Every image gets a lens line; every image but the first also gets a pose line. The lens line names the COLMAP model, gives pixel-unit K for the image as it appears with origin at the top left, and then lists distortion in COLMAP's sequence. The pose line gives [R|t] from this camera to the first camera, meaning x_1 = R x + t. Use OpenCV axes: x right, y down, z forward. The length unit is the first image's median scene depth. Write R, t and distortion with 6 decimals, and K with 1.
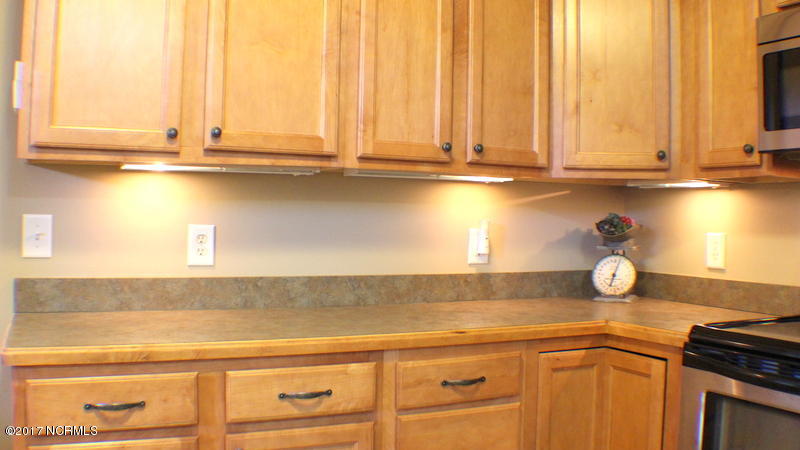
lens RADIAL K [[767.0, 0, 400.0], [0, 767.0, 225.0], [0, 0, 1]] dist [-0.201695, 0.018275]
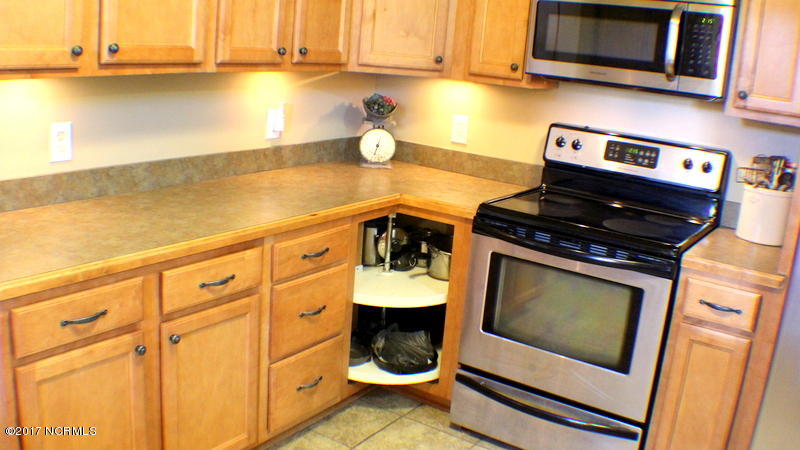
lens RADIAL K [[767.0, 0, 400.0], [0, 767.0, 225.0], [0, 0, 1]] dist [-0.201695, 0.018275]
pose [[0.867910, -0.071352, 0.491569, -0.382216], [-0.060446, 0.967103, 0.247099, -0.148206], [-0.493029, -0.244173, 0.835046, -0.106059]]
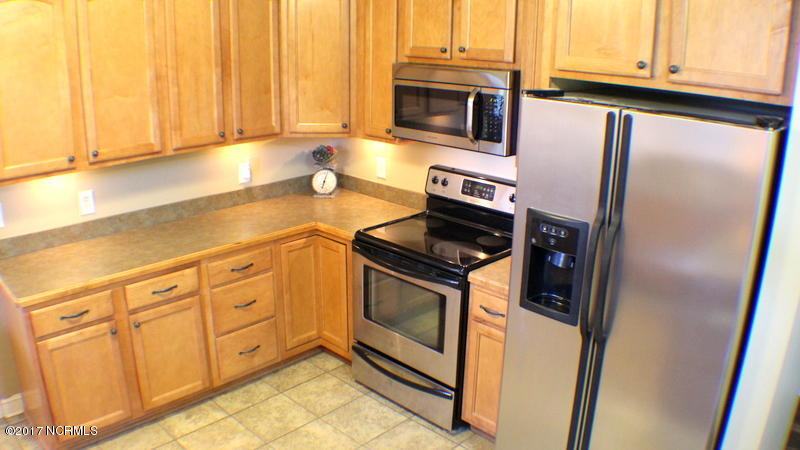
lens RADIAL K [[642.1, 0, 400.0], [0, 642.1, 225.0], [0, 0, 1]] dist [-0.238331, 0.084398]
pose [[0.944033, -0.106527, 0.312176, -0.026698], [0.009153, 0.954510, 0.298040, -0.346870], [-0.329725, -0.278502, 0.902063, -0.518596]]
